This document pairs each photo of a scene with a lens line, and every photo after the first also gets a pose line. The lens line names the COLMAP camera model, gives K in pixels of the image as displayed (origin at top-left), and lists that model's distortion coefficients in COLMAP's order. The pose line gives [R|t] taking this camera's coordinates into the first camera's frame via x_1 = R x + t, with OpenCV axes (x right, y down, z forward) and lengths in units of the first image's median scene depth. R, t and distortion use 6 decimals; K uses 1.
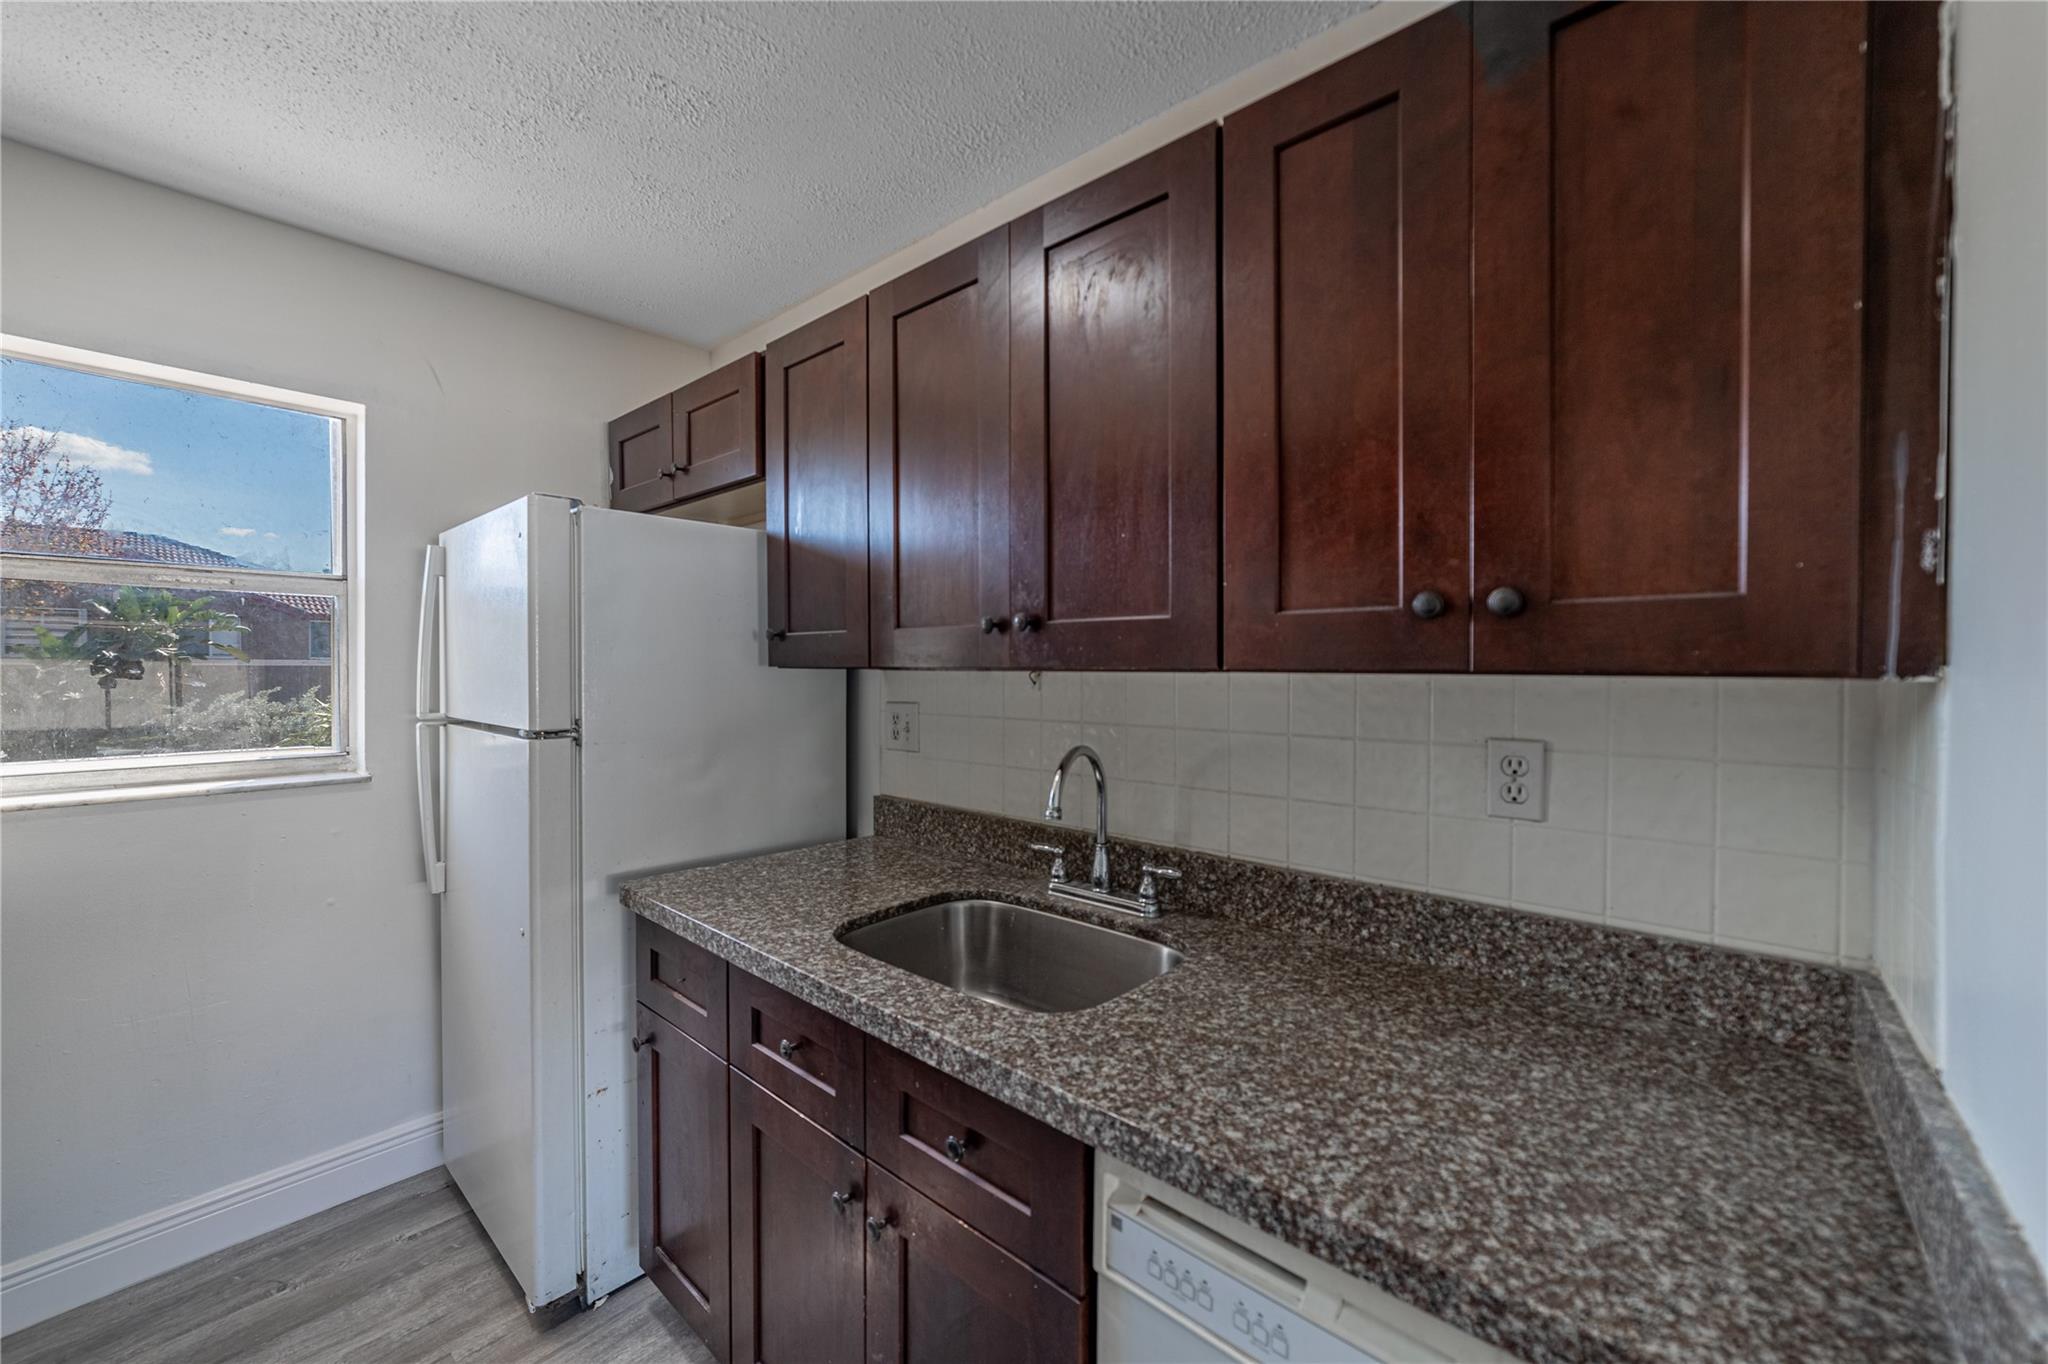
lens RADIAL K [[811.6, 0, 1039.9], [0, 811.6, 679.2], [0, 0, 1]] dist [-0.026504, 0.010466]
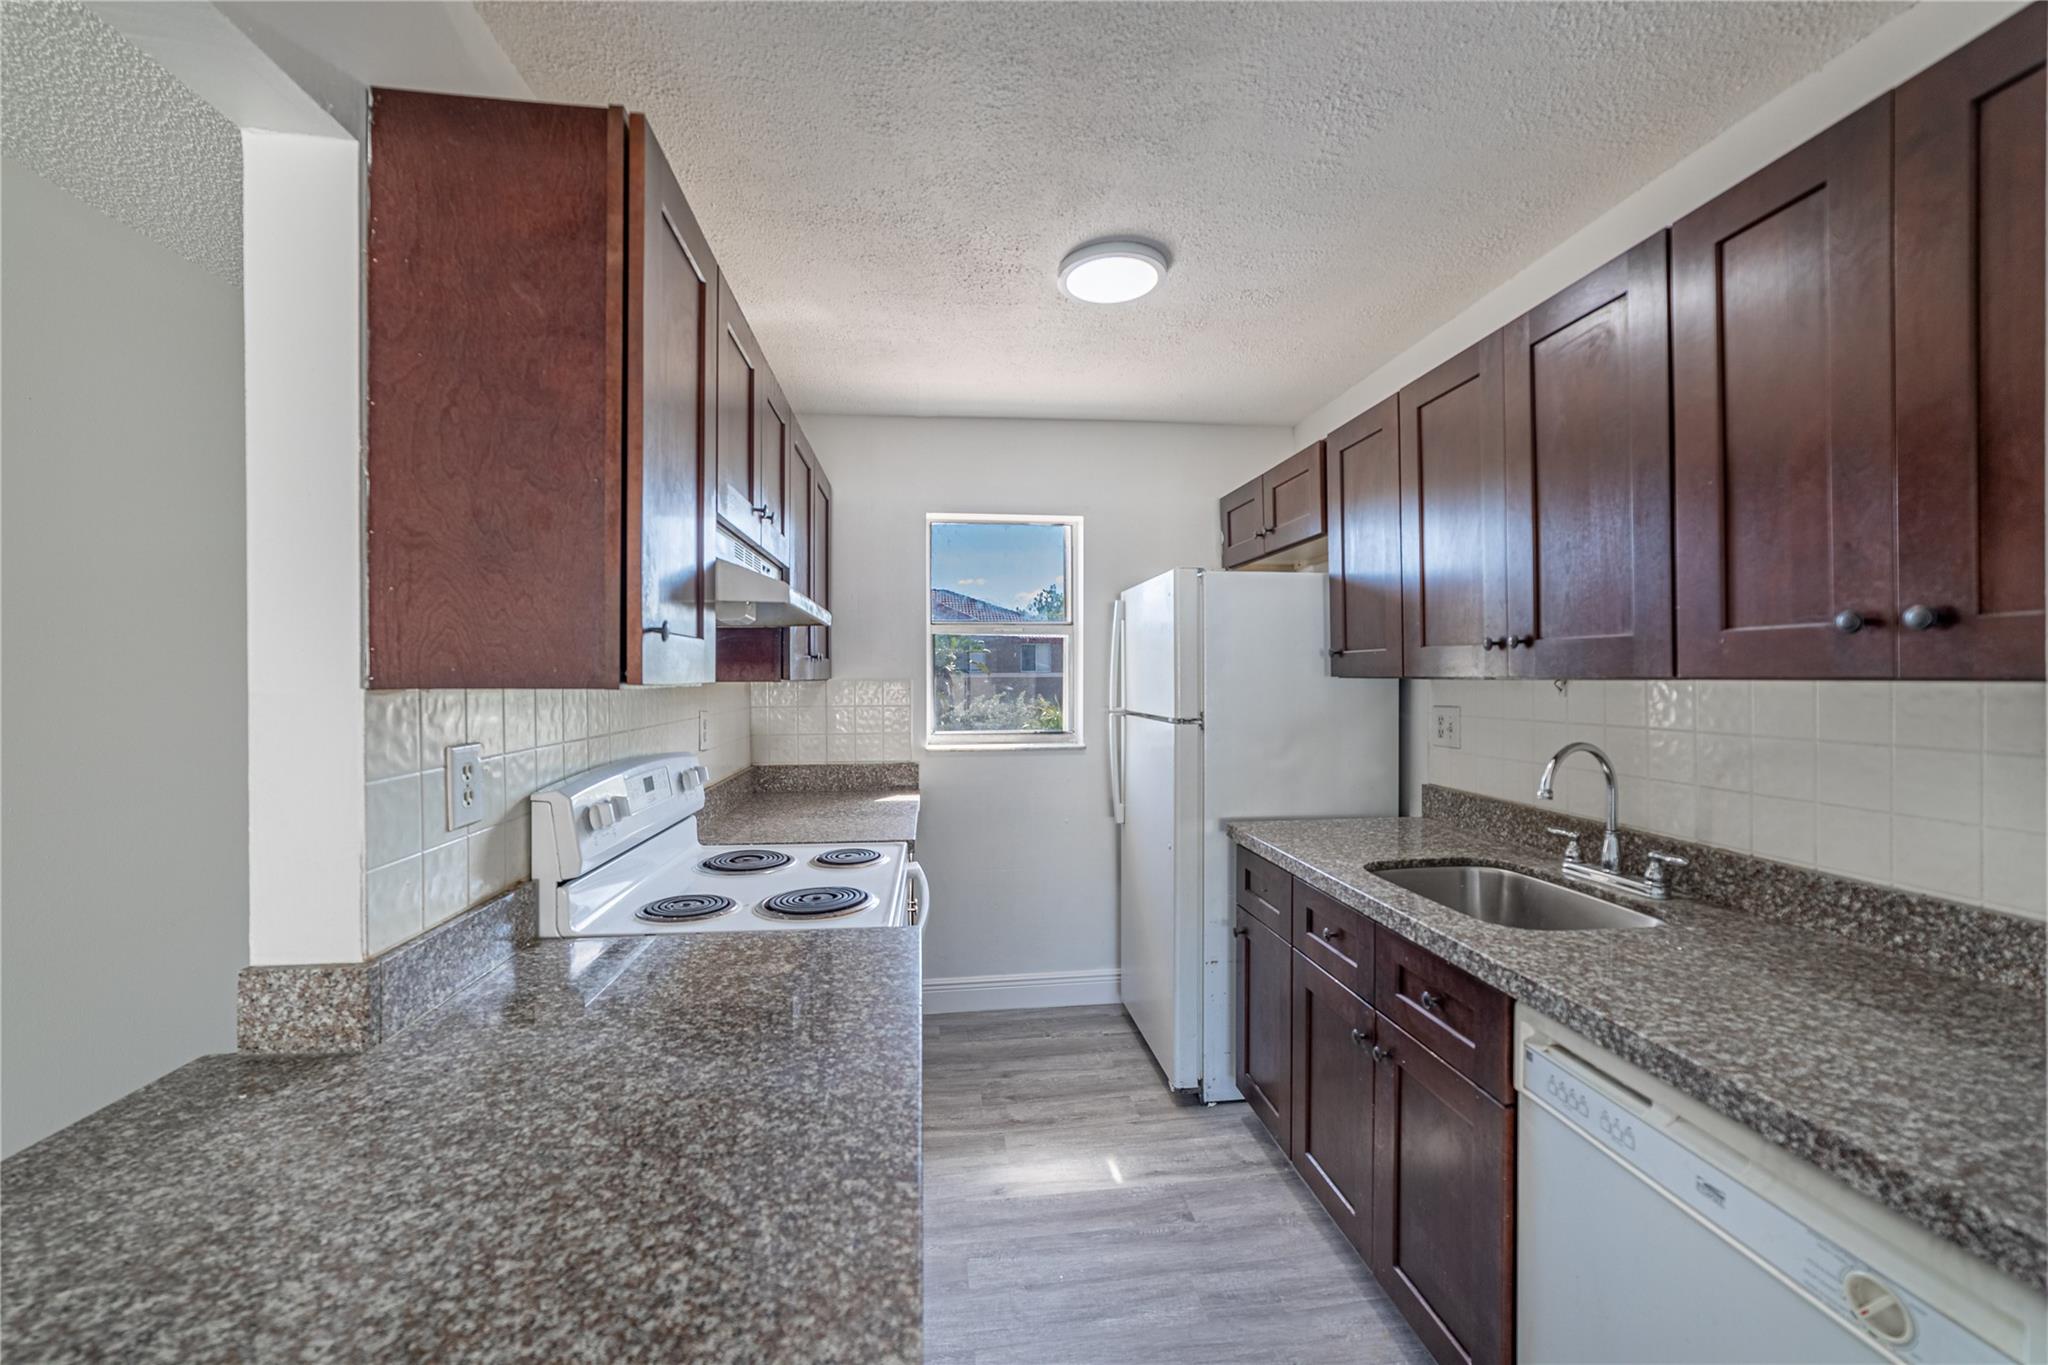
lens RADIAL K [[811.6, 0, 1039.9], [0, 811.6, 679.7], [0, 0, 1]] dist [-0.026504, 0.010466]
pose [[0.756887, -0.003395, -0.653537, 0.230926], [-0.003328, 0.999954, -0.009049, 0.004069], [0.653537, 0.009024, 0.756840, -0.425203]]
